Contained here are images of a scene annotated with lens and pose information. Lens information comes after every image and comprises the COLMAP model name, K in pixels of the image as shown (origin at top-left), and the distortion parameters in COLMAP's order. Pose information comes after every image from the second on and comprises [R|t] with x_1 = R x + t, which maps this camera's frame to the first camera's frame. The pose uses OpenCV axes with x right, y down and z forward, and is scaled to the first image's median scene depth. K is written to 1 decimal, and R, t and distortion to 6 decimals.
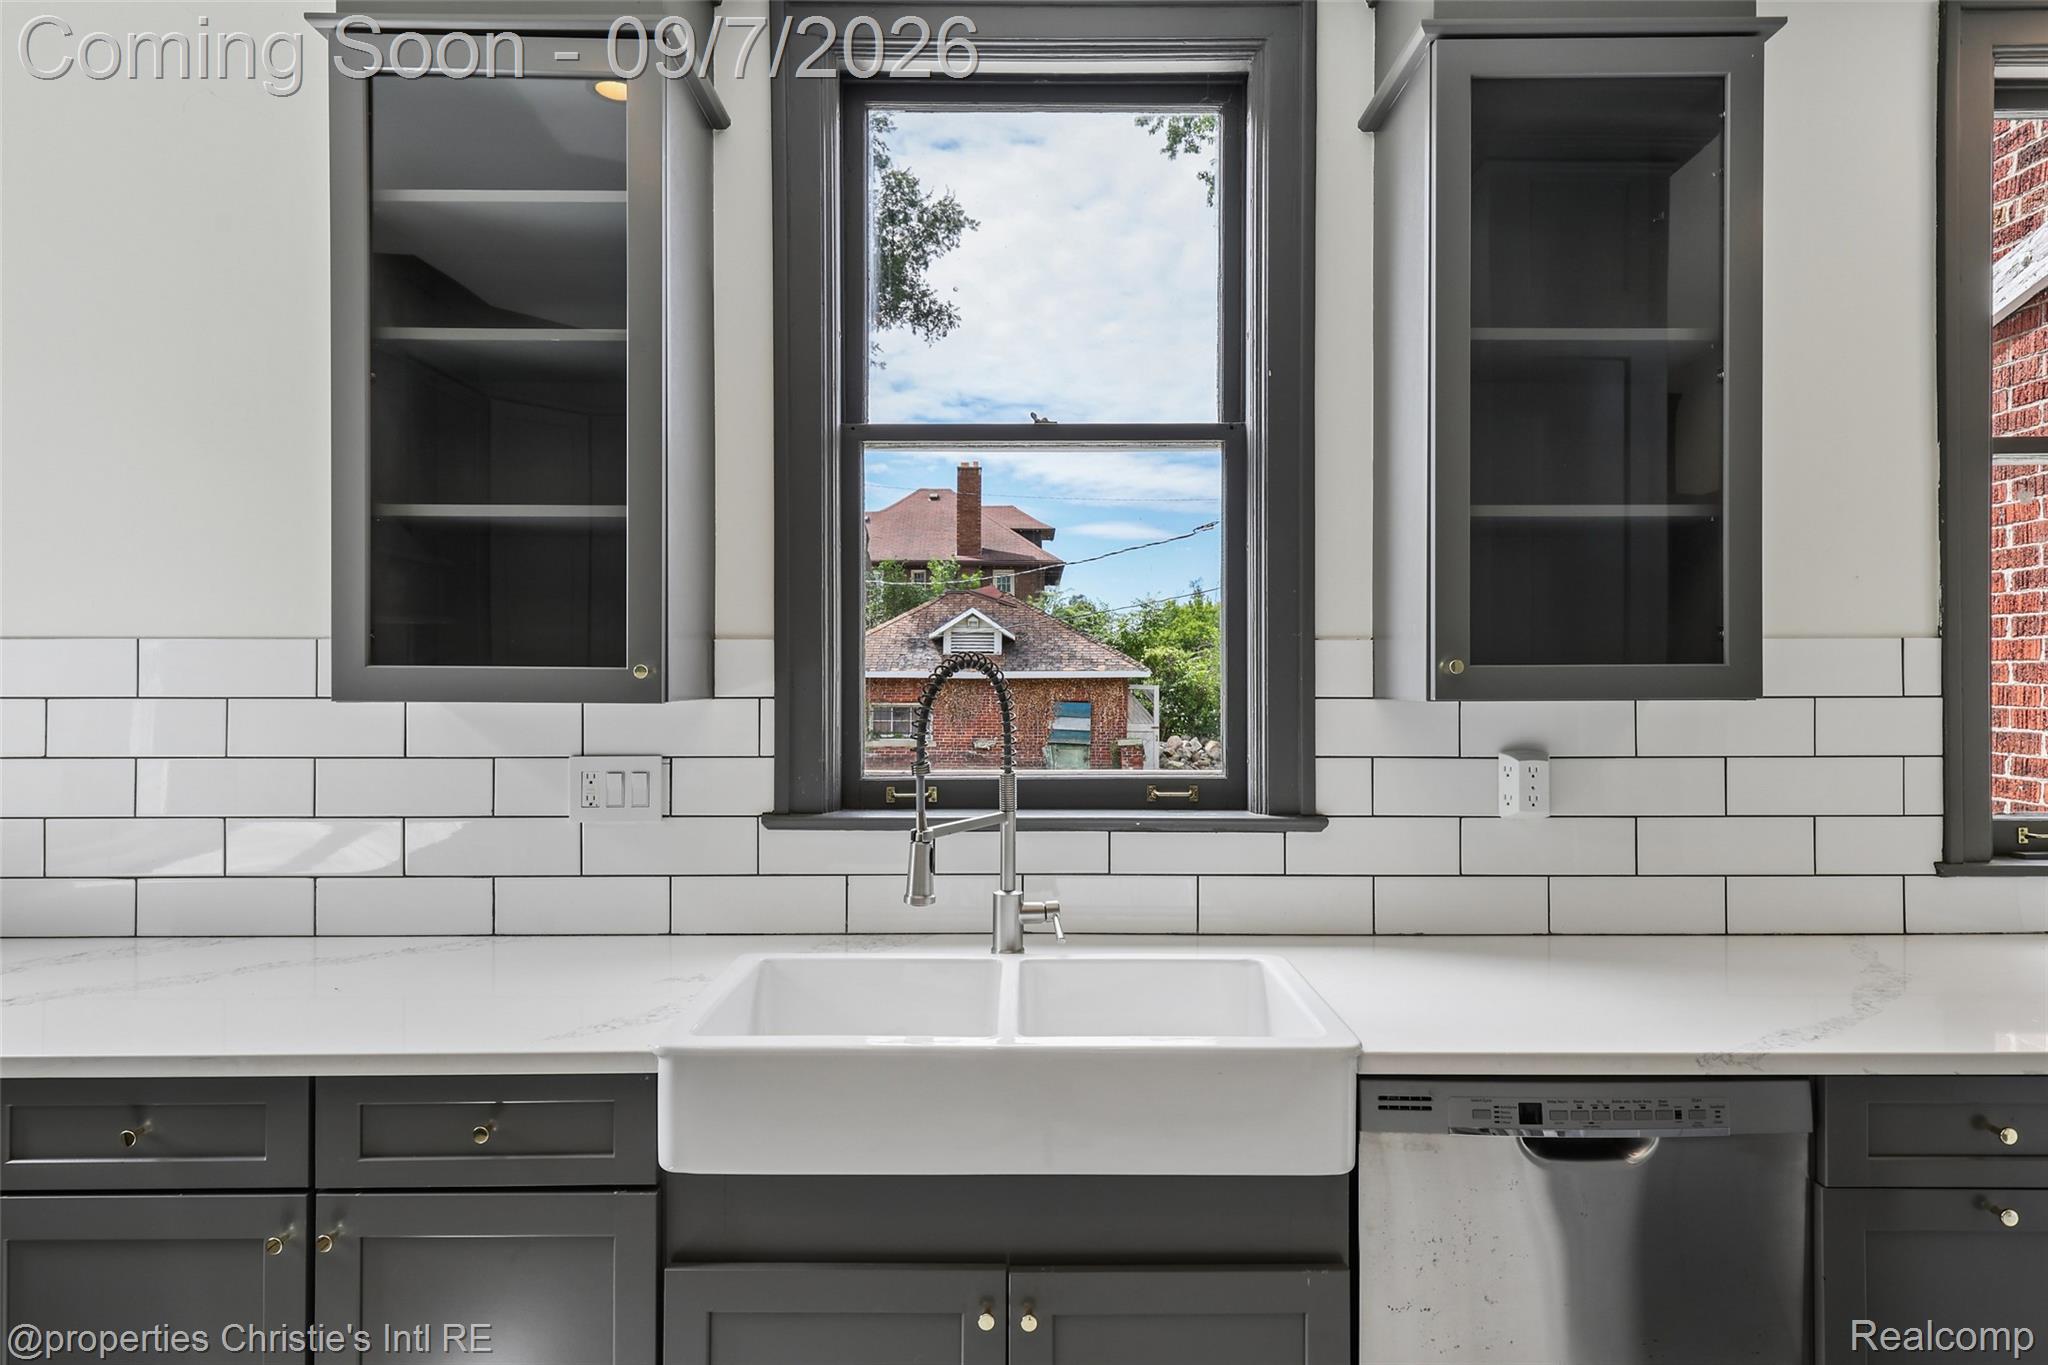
lens RADIAL K [[1142.1, 0, 1020.7], [0, 1142.1, 687.0], [0, 0, 1]] dist [0.019930, 0.000239]
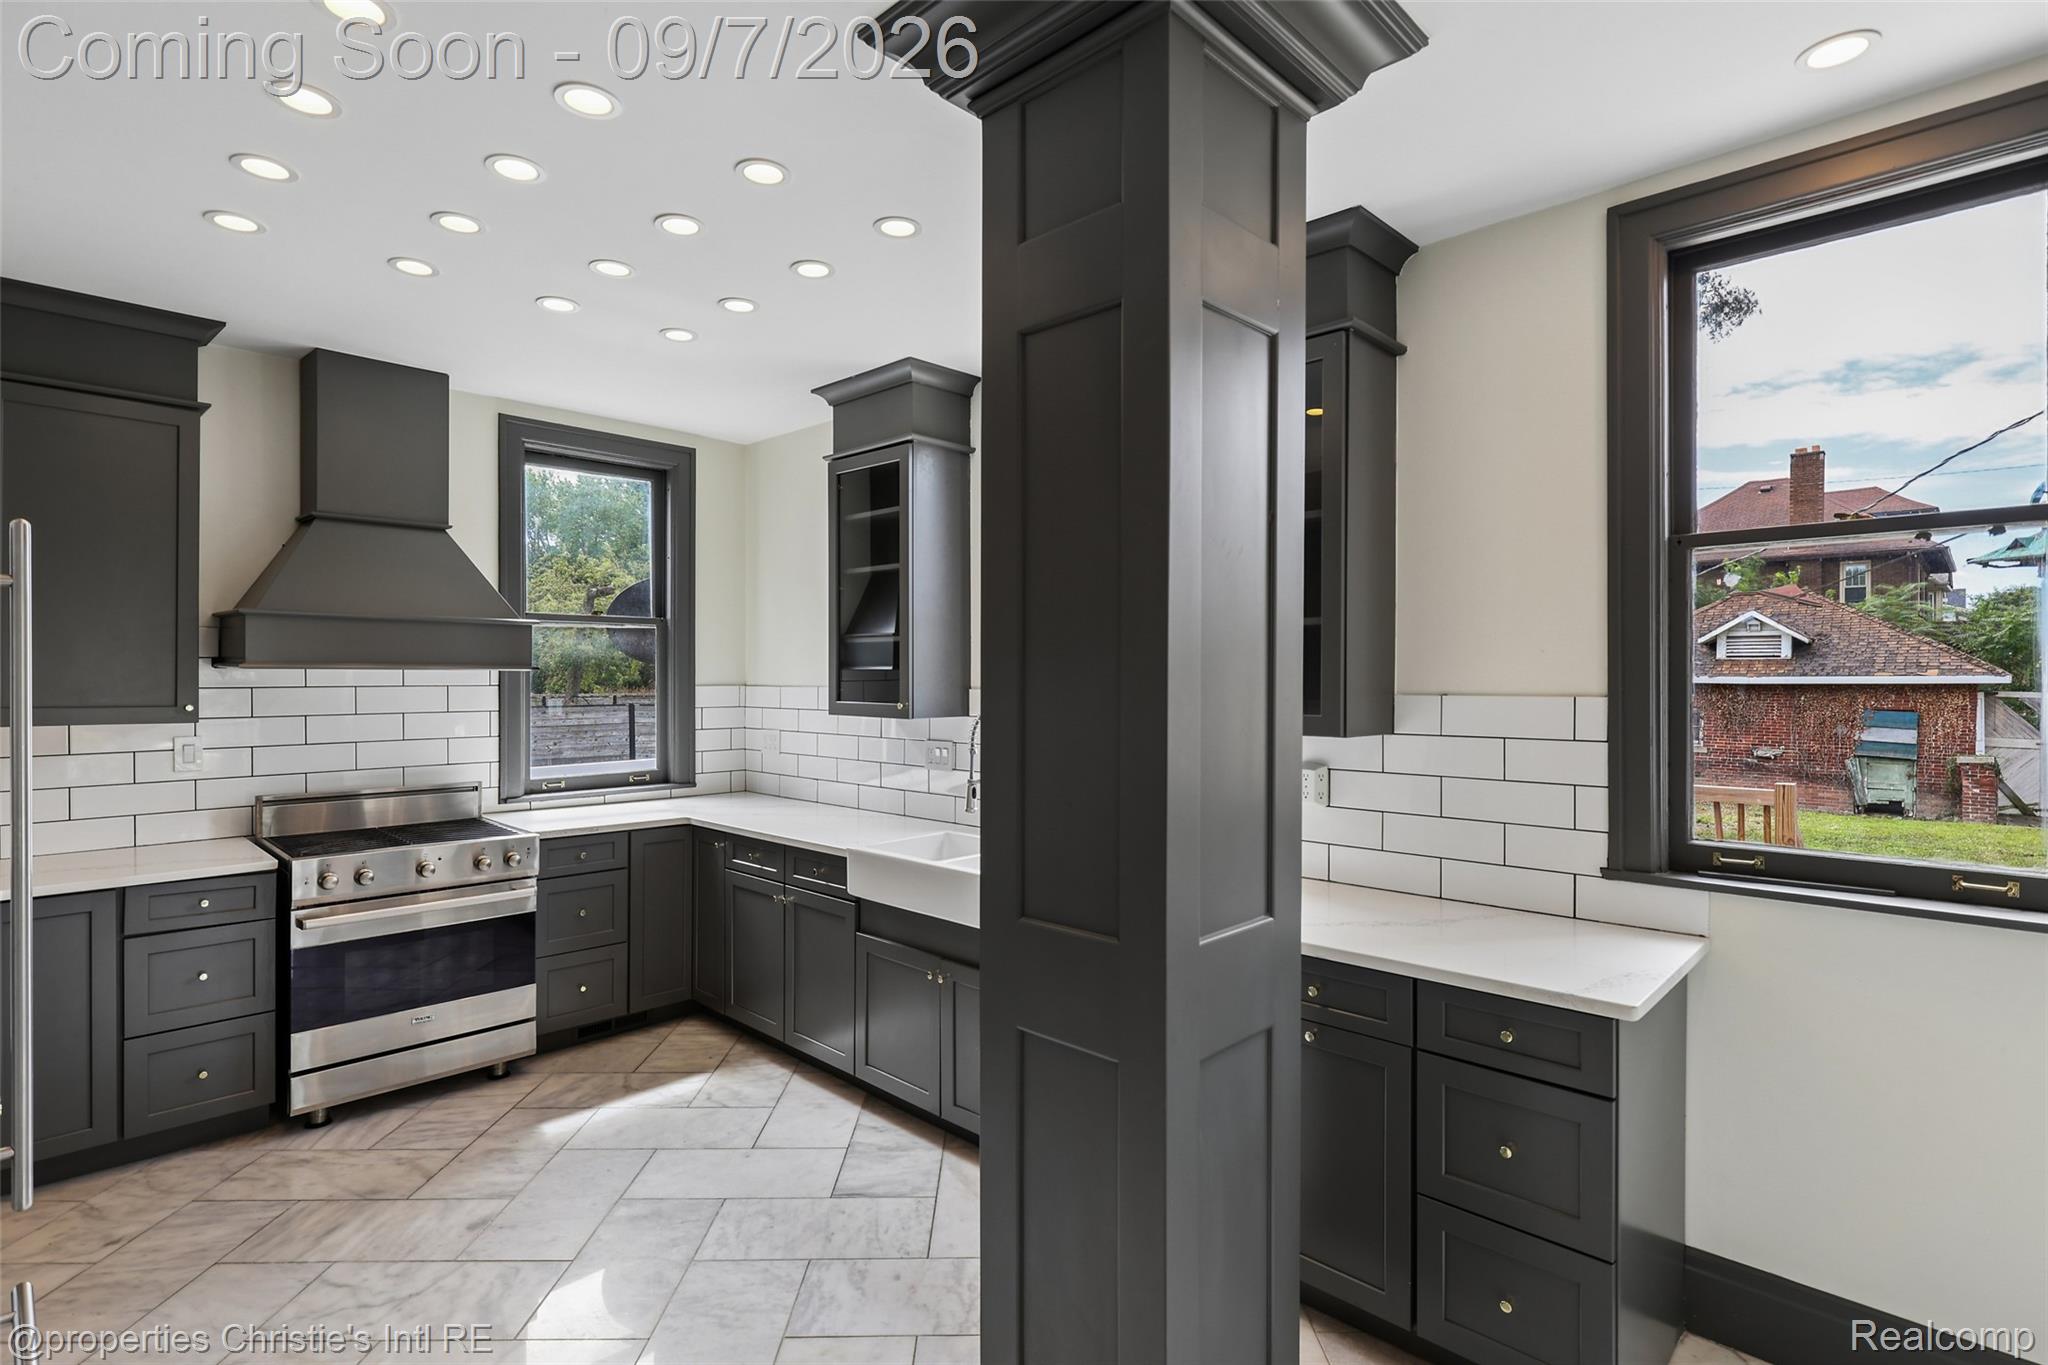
lens RADIAL K [[990.3, 0, 1026.9], [0, 990.3, 688.5], [0, 0, 1]] dist [0.003542, -0.001008]
pose [[0.718821, 0.009308, -0.695133, 0.099999], [-0.006564, 0.999957, 0.006603, -0.005008], [0.695164, -0.000184, 0.718851, -0.023965]]
